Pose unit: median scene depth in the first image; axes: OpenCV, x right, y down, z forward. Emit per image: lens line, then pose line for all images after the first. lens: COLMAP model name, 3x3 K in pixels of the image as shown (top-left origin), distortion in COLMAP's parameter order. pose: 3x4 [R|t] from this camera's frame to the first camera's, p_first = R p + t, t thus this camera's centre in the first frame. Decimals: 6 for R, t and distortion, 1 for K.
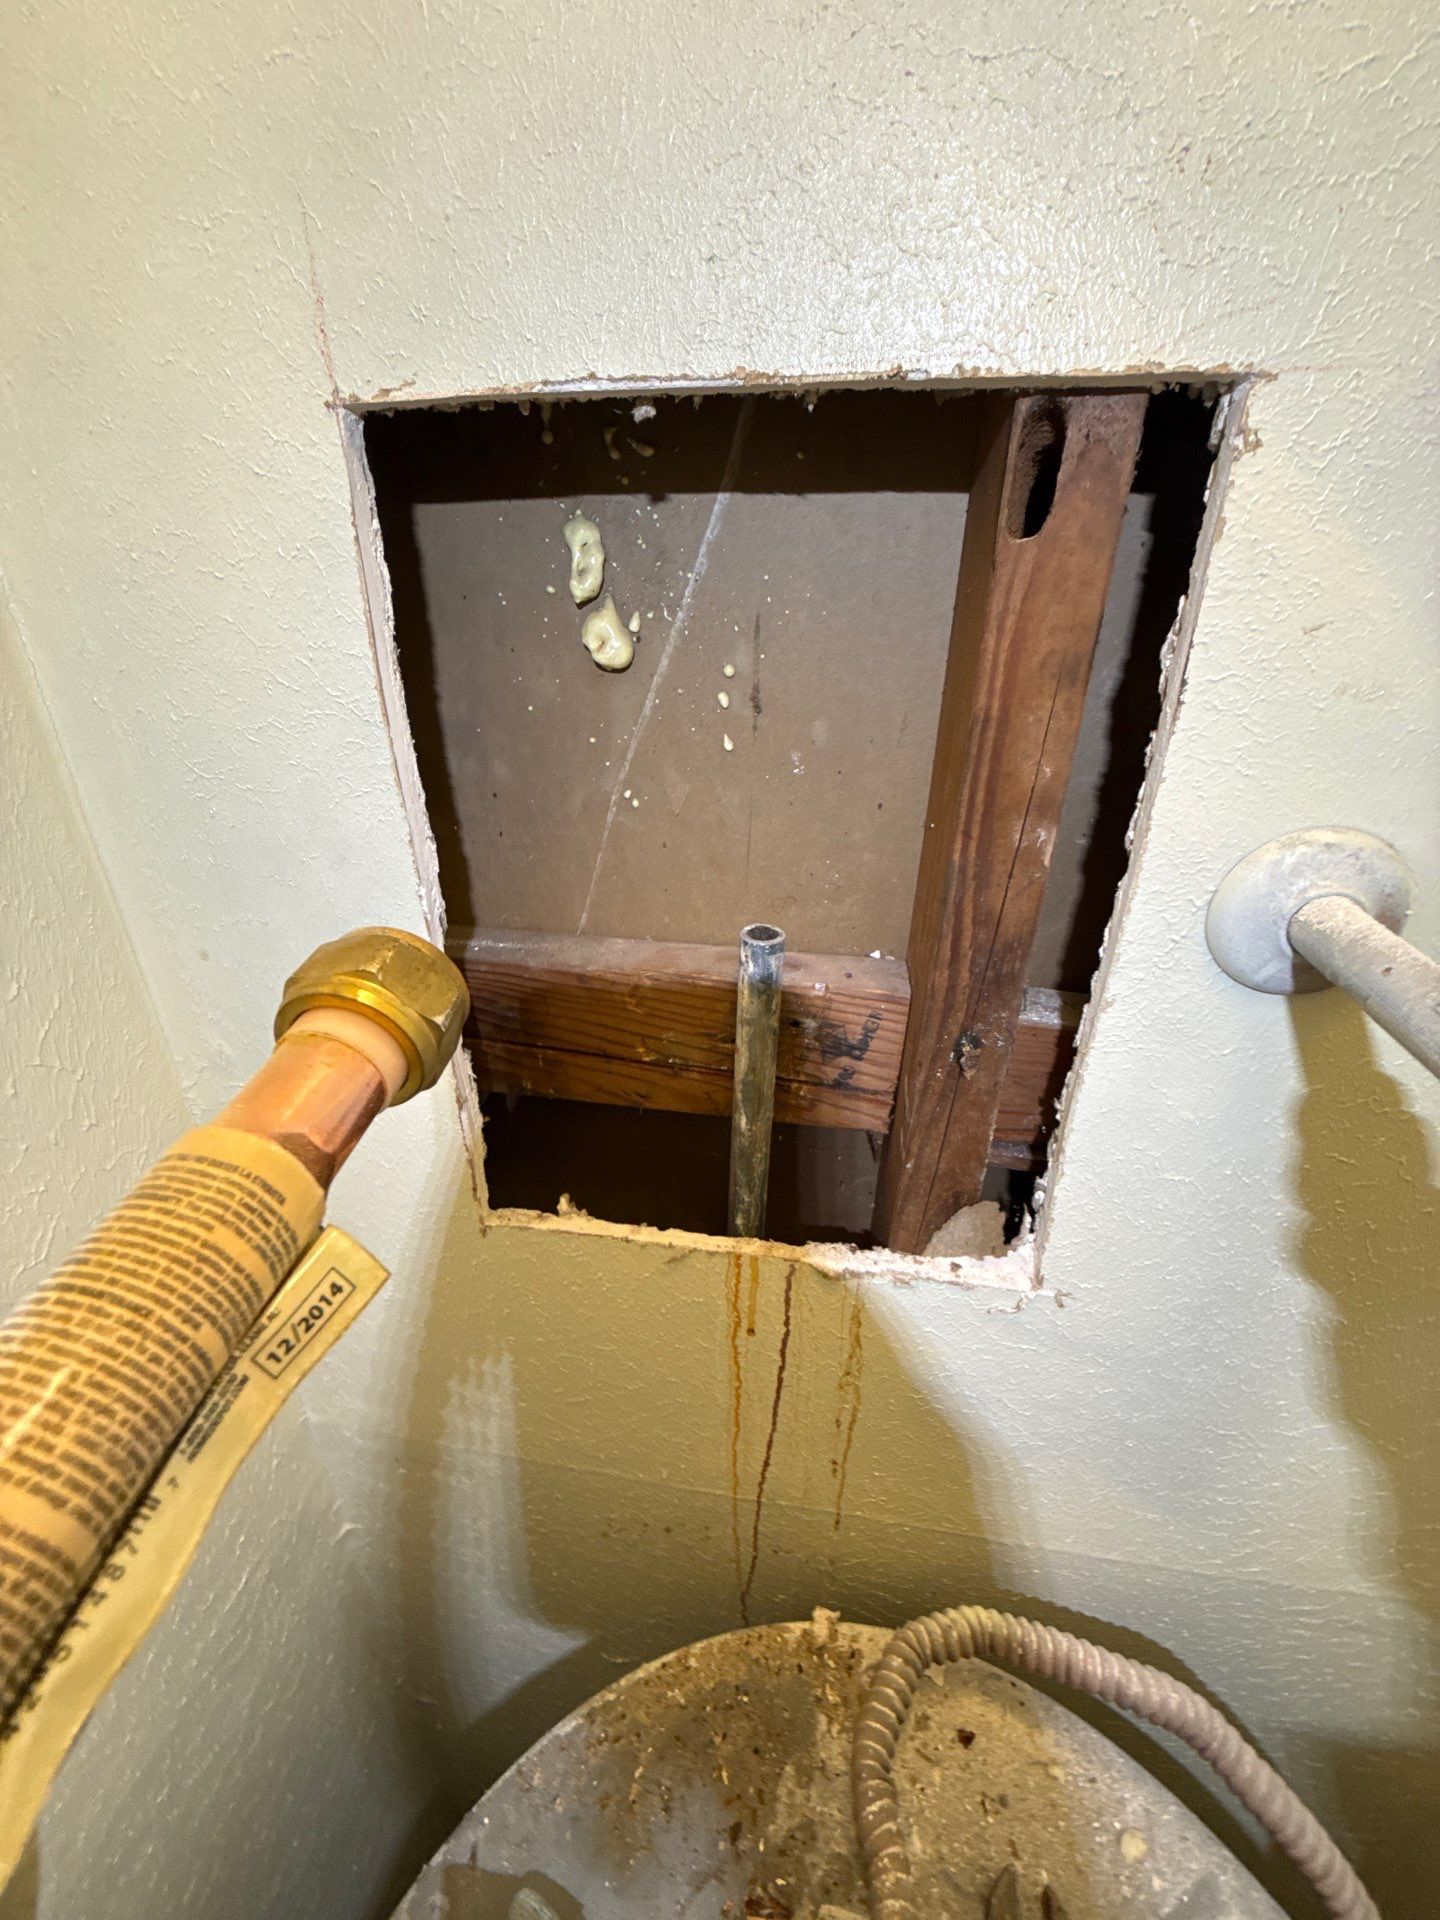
lens RADIAL K [[767.8, 0, 719.0], [0, 767.8, 961.1], [0, 0, 1]] dist [-0.000553, 0.000306]
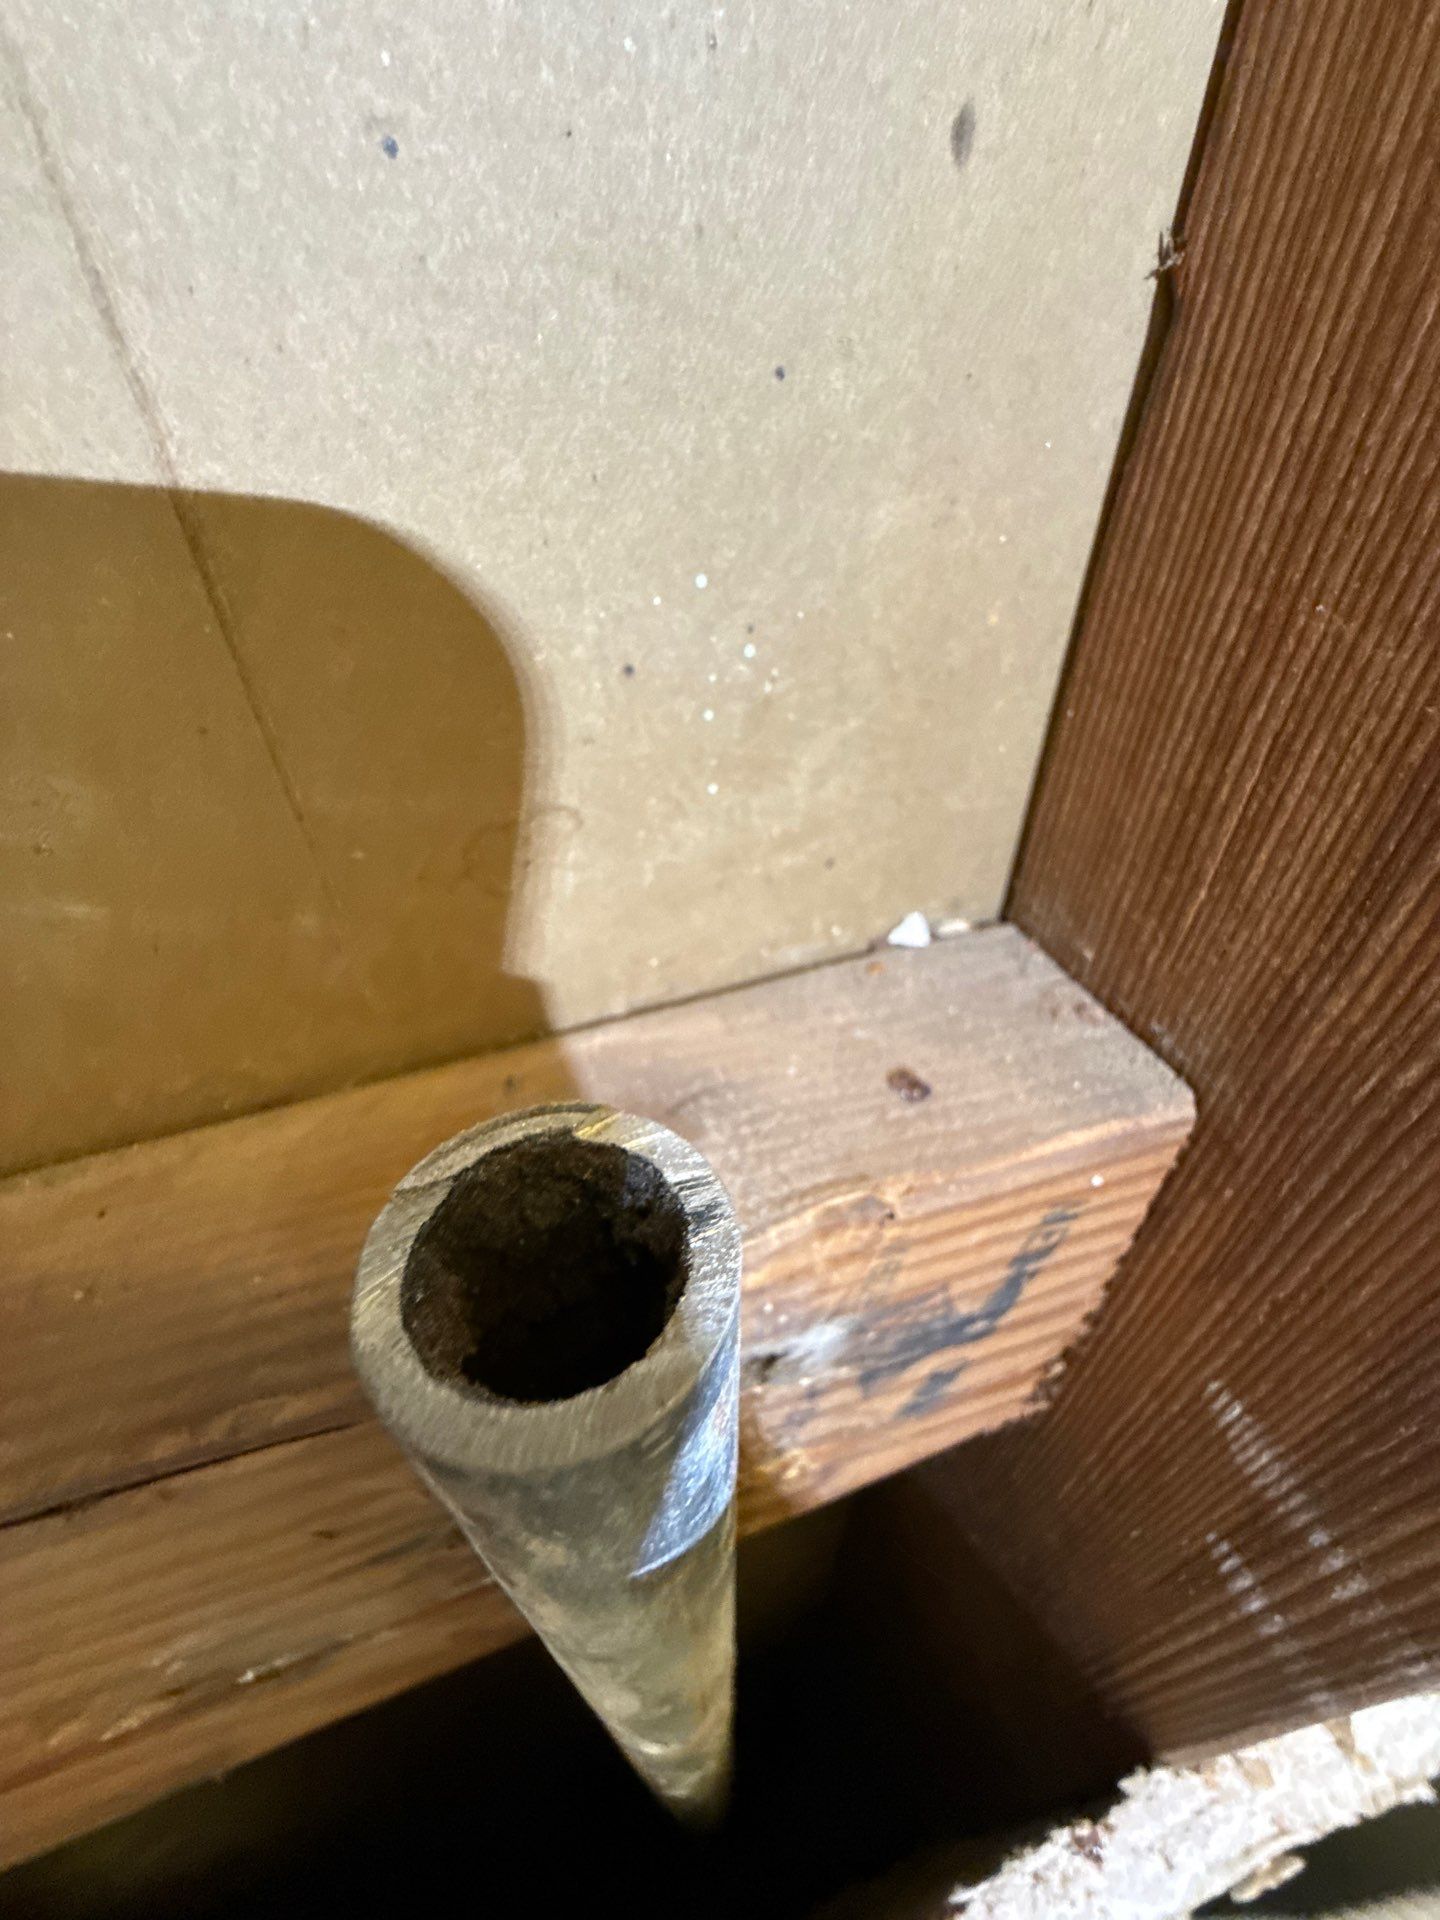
lens RADIAL K [[767.8, 0, 714.0], [0, 767.8, 954.8], [0, 0, 1]] dist [-0.000553, 0.000306]
pose [[0.877104, -0.333738, 0.345409, 0.052072], [0.246872, 0.930142, 0.271828, -0.097528], [-0.411999, -0.153150, 0.898222, 0.842937]]
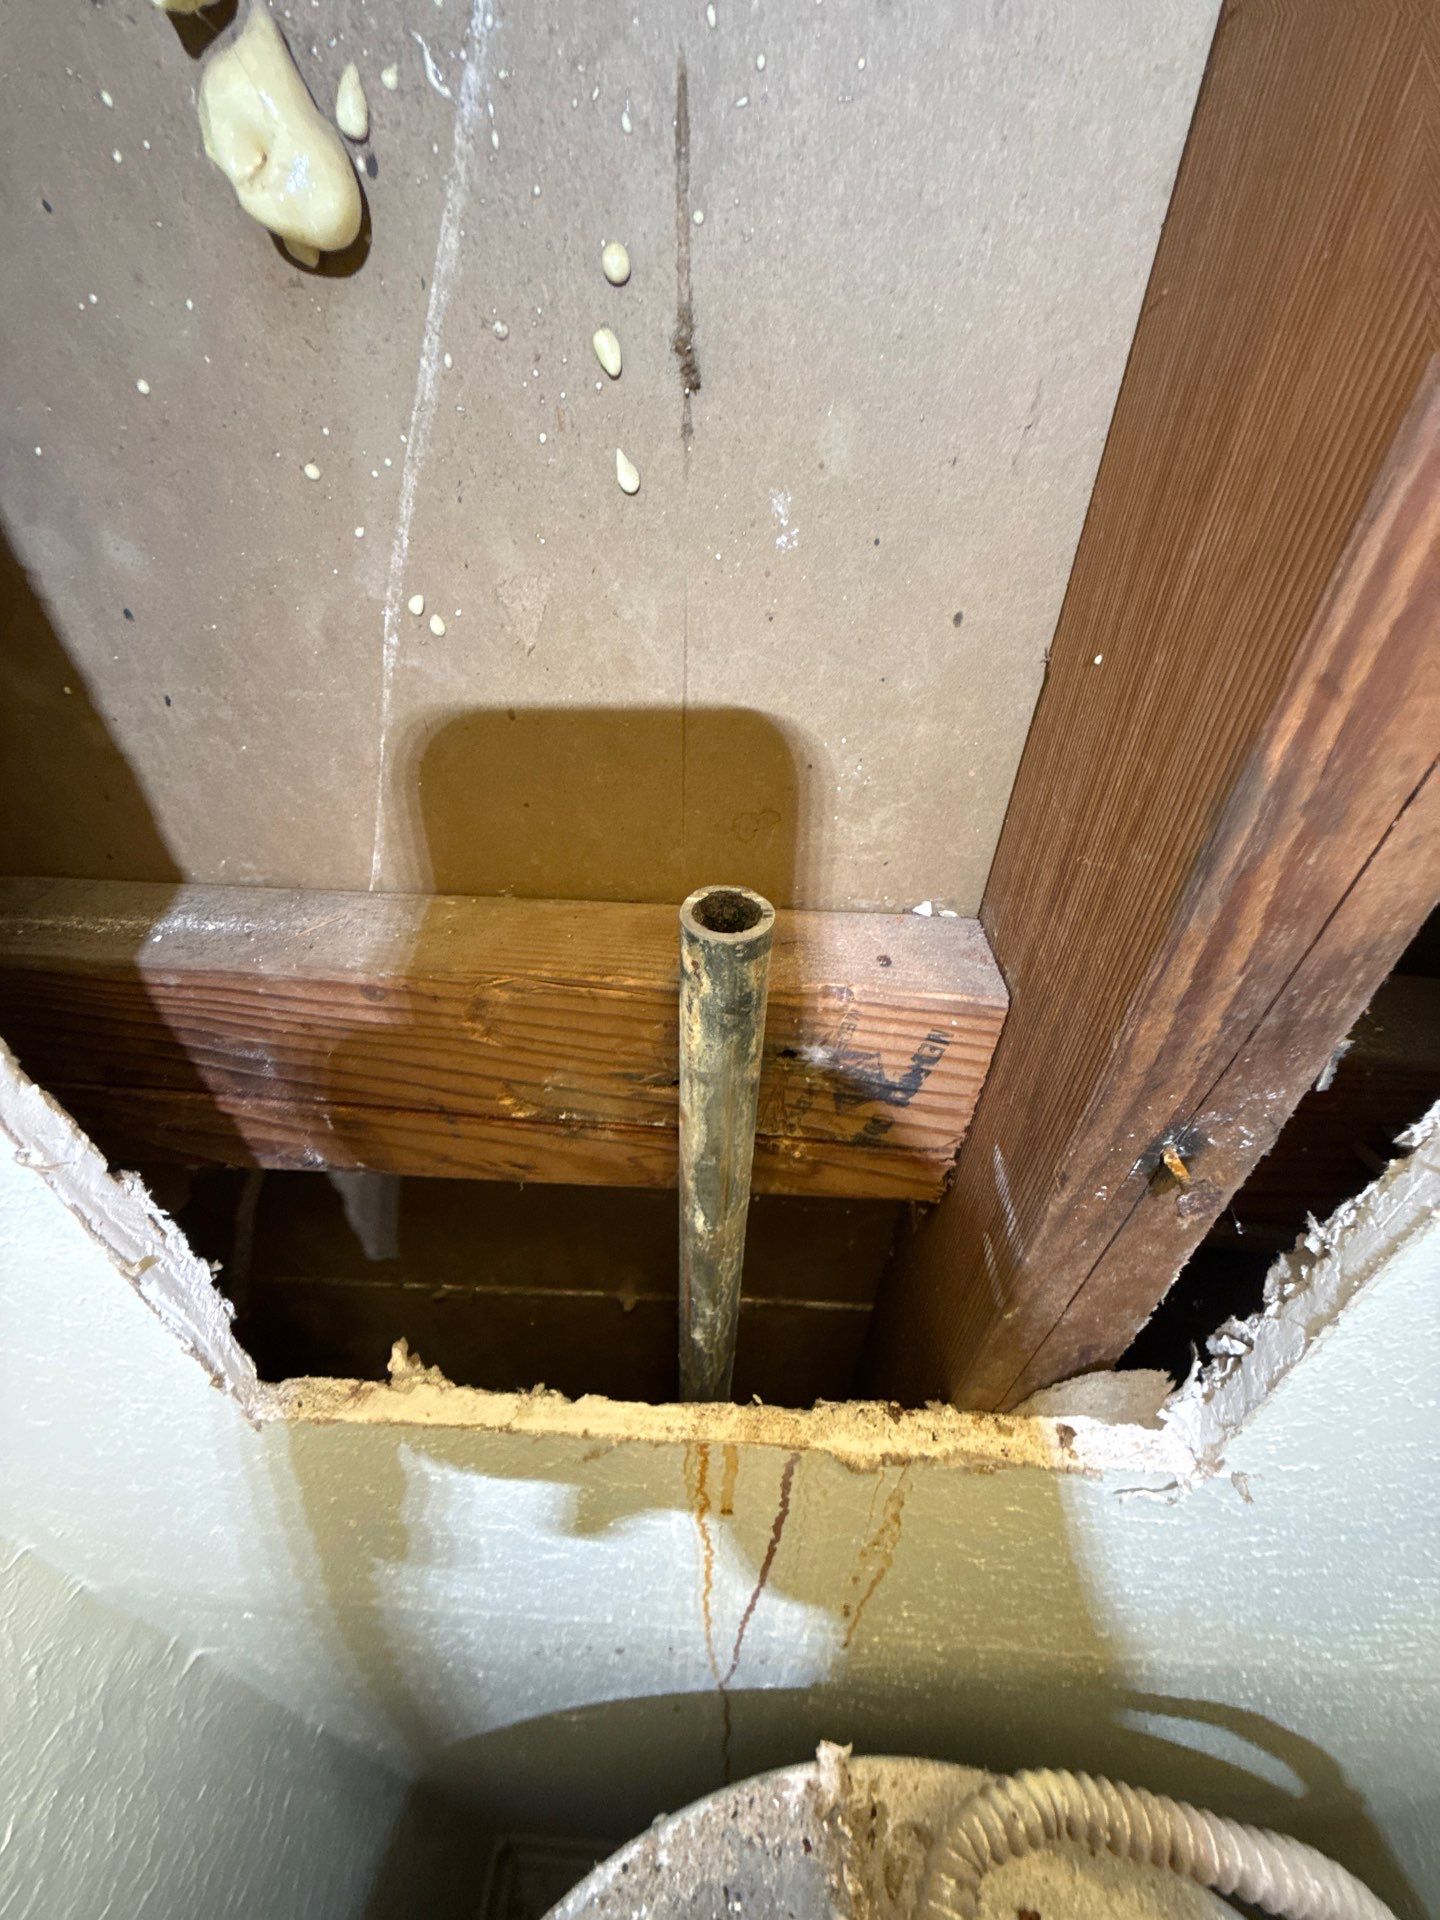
lens RADIAL K [[767.8, 0, 718.2], [0, 767.8, 959.1], [0, 0, 1]] dist [-0.000553, 0.000306]
pose [[0.994267, -0.061903, 0.087185, 0.008199], [0.043583, 0.979190, 0.198212, -0.095150], [-0.097641, -0.193276, 0.976274, 0.504793]]
